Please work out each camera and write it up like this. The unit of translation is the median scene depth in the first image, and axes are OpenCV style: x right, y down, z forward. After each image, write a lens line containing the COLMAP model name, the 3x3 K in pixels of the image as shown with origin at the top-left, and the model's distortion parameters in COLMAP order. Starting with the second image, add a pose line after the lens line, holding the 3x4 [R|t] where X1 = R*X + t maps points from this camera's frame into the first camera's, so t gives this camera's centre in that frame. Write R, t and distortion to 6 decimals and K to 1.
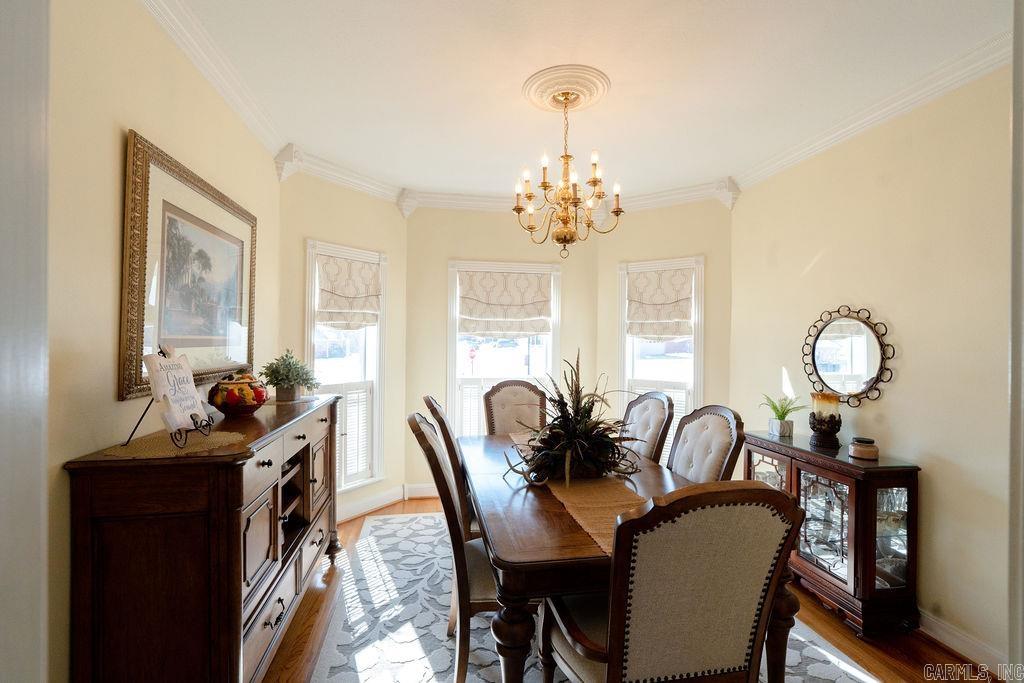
lens RADIAL K [[458.4, 0, 503.6], [0, 458.4, 338.7], [0, 0, 1]] dist [-0.001826, 0.001438]
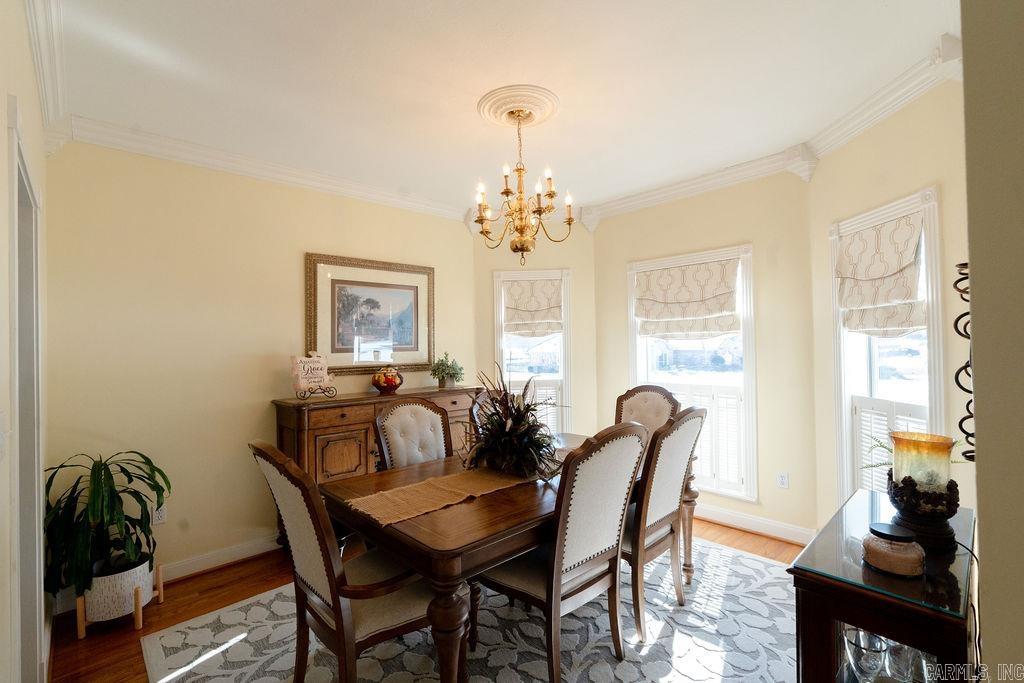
lens RADIAL K [[460.0, 0, 509.2], [0, 460.0, 340.8], [0, 0, 1]] dist [-0.001660, 0.000400]
pose [[0.548969, -0.025859, -0.835443, 0.689122], [0.024434, 0.999591, -0.014885, 0.008217], [0.835486, -0.012242, 0.549376, 0.271479]]
